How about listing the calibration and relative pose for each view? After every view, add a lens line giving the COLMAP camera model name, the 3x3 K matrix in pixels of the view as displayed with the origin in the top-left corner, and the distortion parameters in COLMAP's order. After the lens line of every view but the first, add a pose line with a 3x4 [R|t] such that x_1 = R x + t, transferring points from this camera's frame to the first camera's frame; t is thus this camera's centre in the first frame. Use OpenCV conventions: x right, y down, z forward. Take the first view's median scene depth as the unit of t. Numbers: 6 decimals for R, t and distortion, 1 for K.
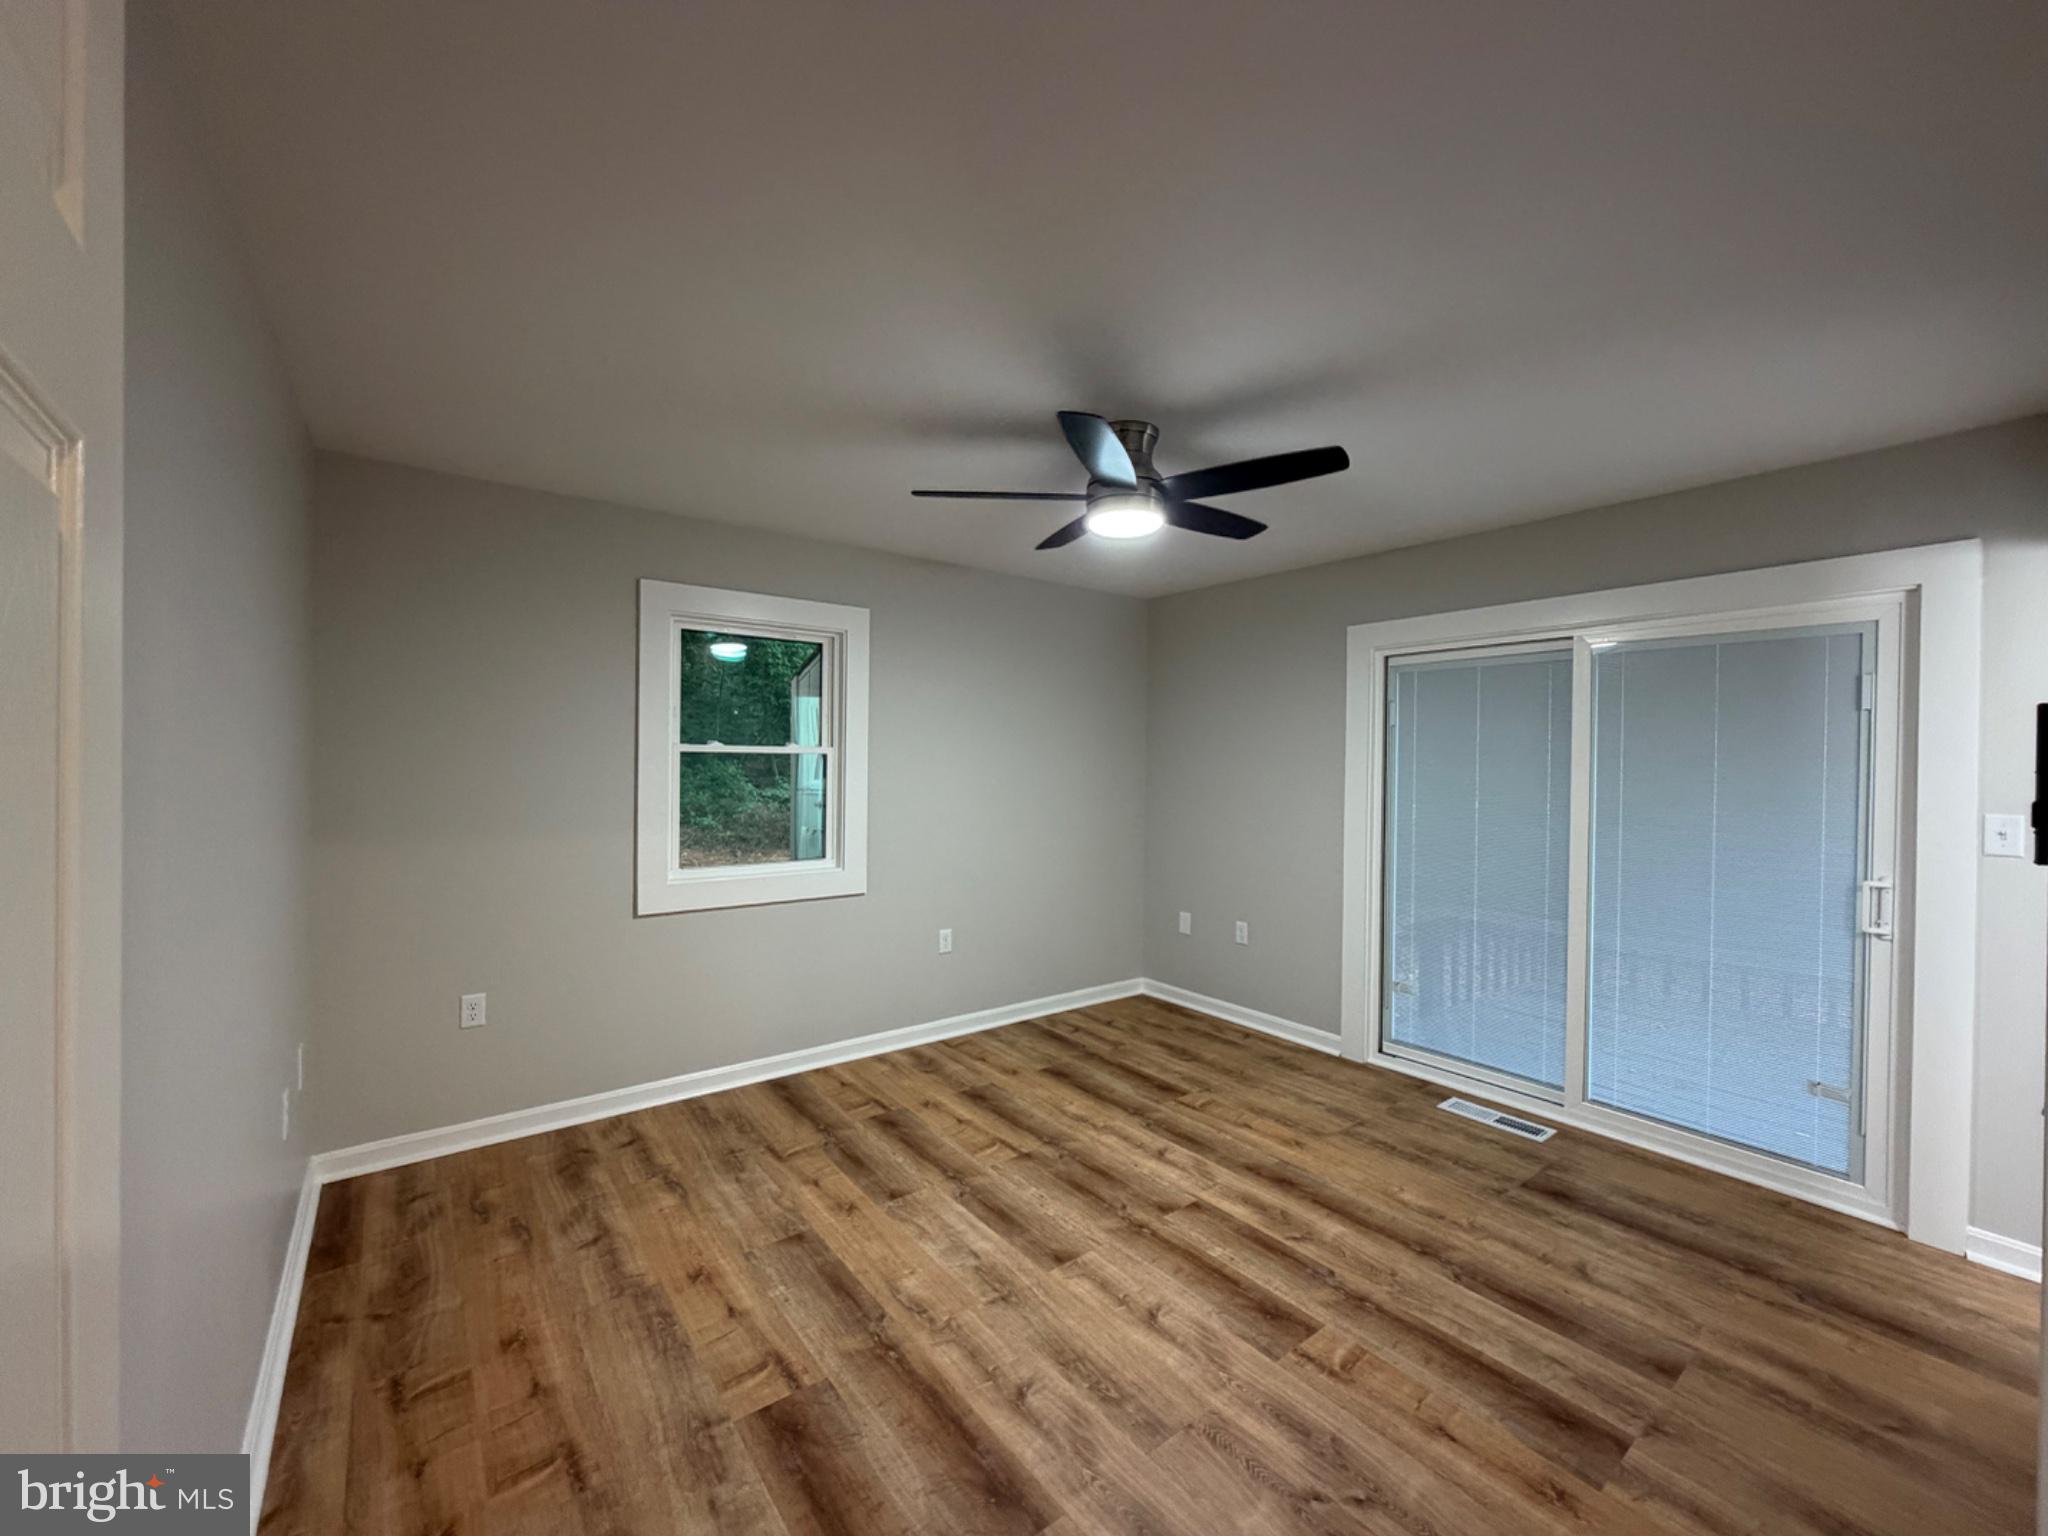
lens RADIAL K [[814.5, 0, 1024.0], [0, 814.5, 768.0], [0, 0, 1]] dist [-0.041487, 0.000000]
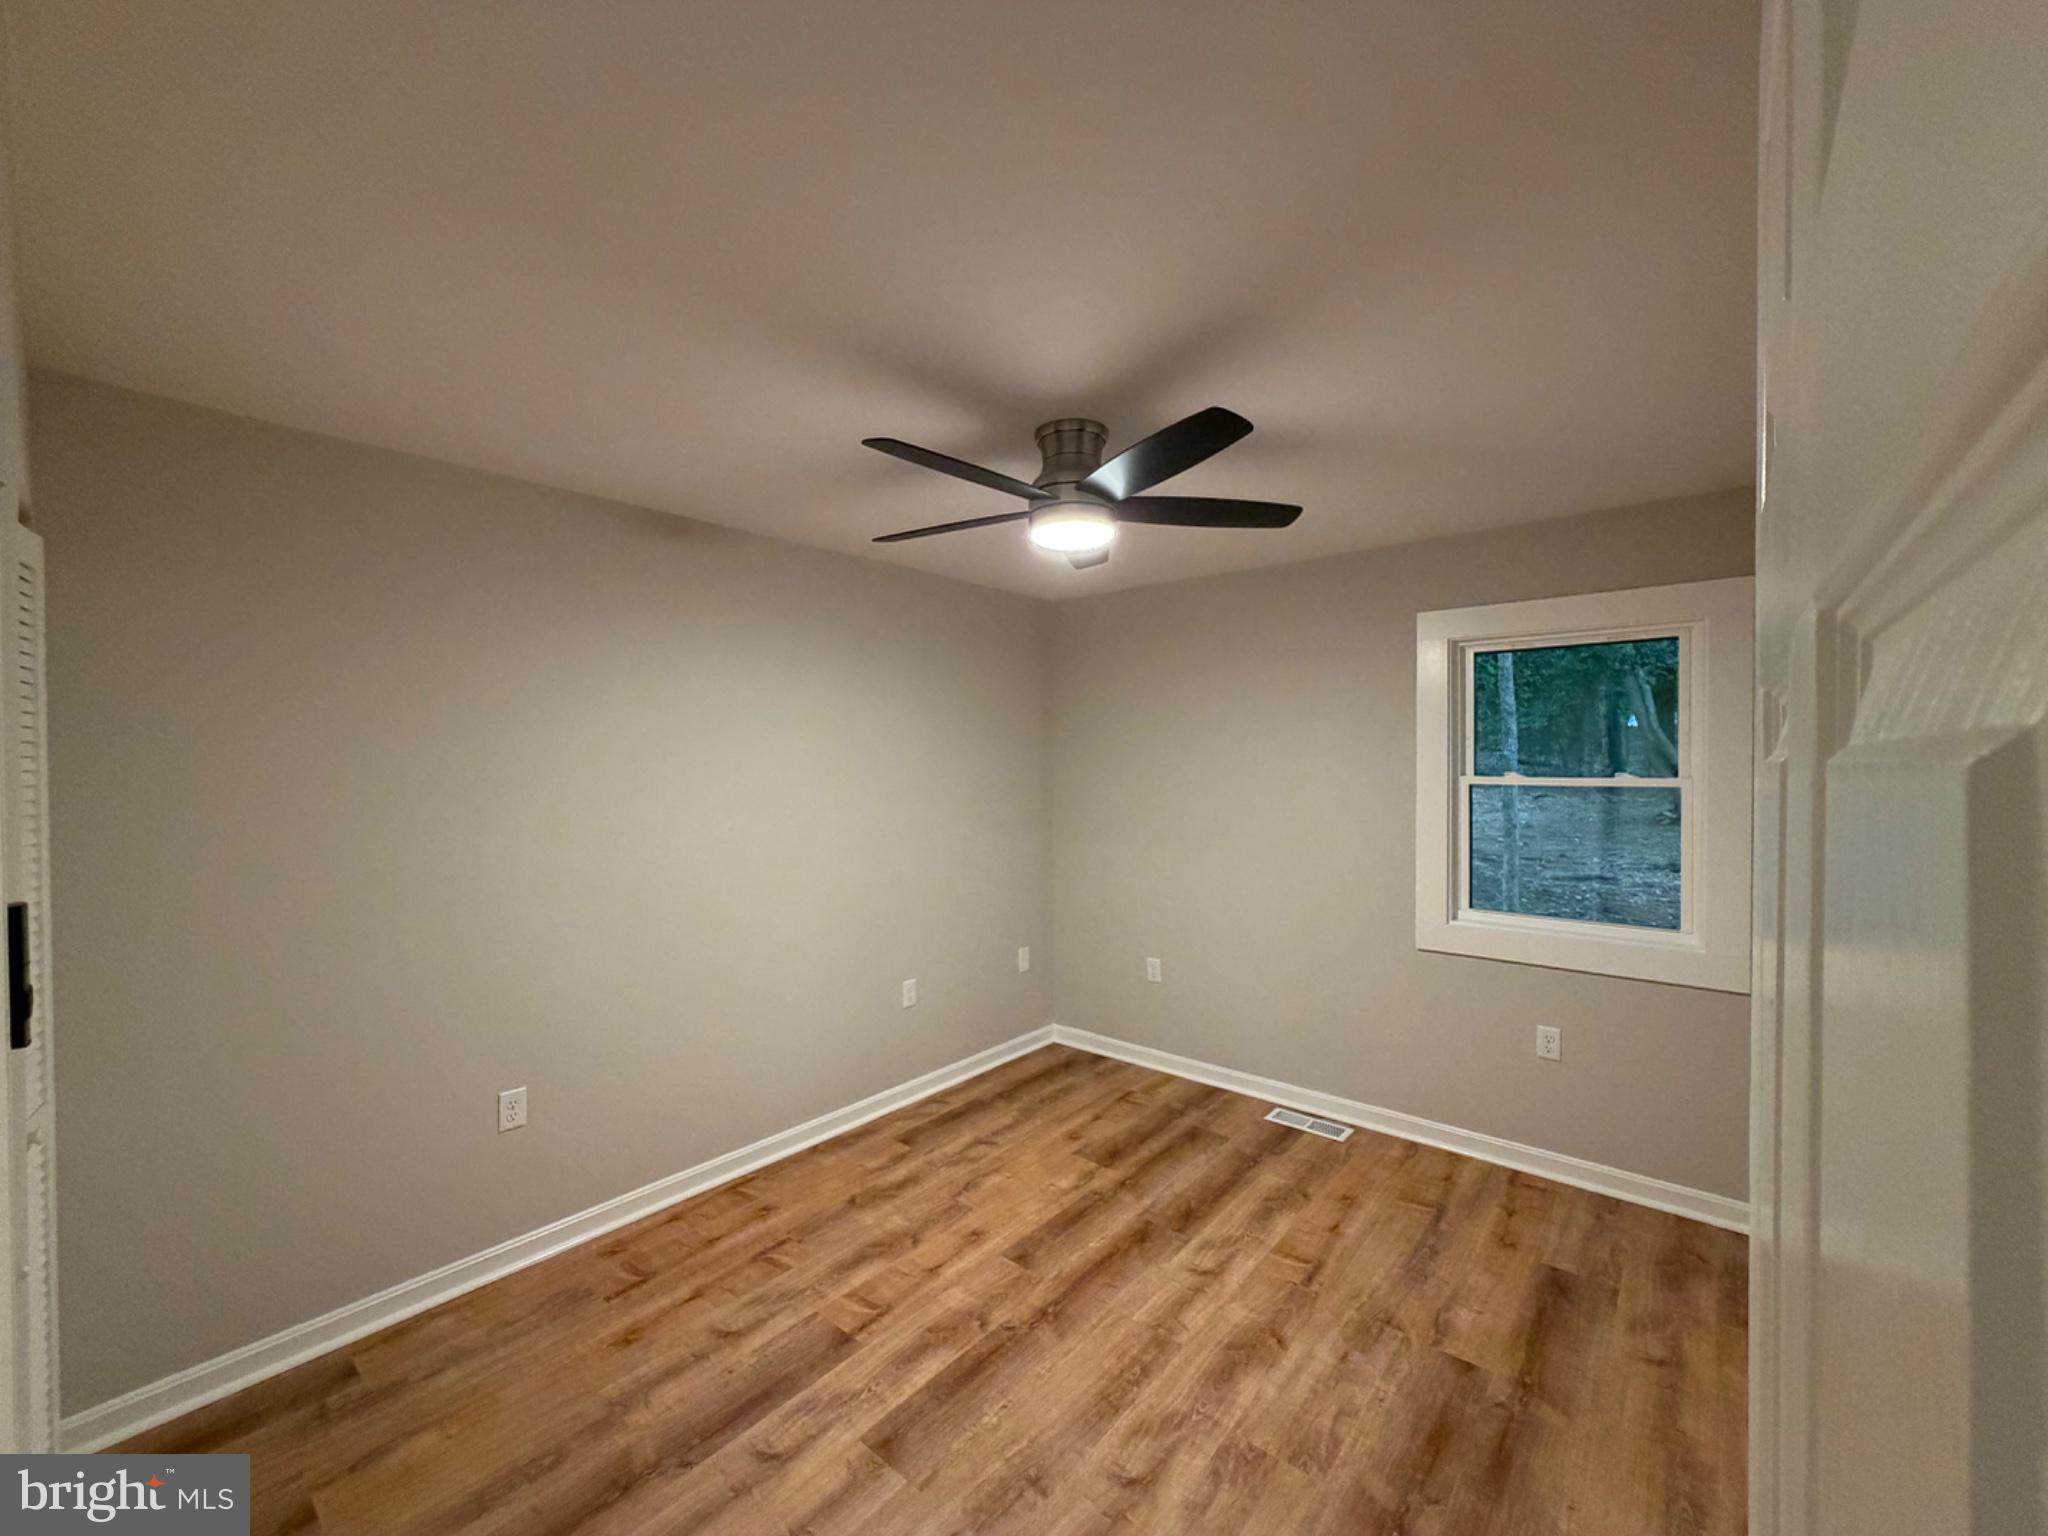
lens RADIAL K [[796.7, 0, 1024.0], [0, 796.7, 768.0], [0, 0, 1]] dist [0.026043, 0.000064]
pose [[0.194483, -0.031973, -0.980385, 0.585263], [-0.007842, 0.999386, -0.034148, 0.009423], [0.980875, 0.014330, 0.194113, 0.480041]]
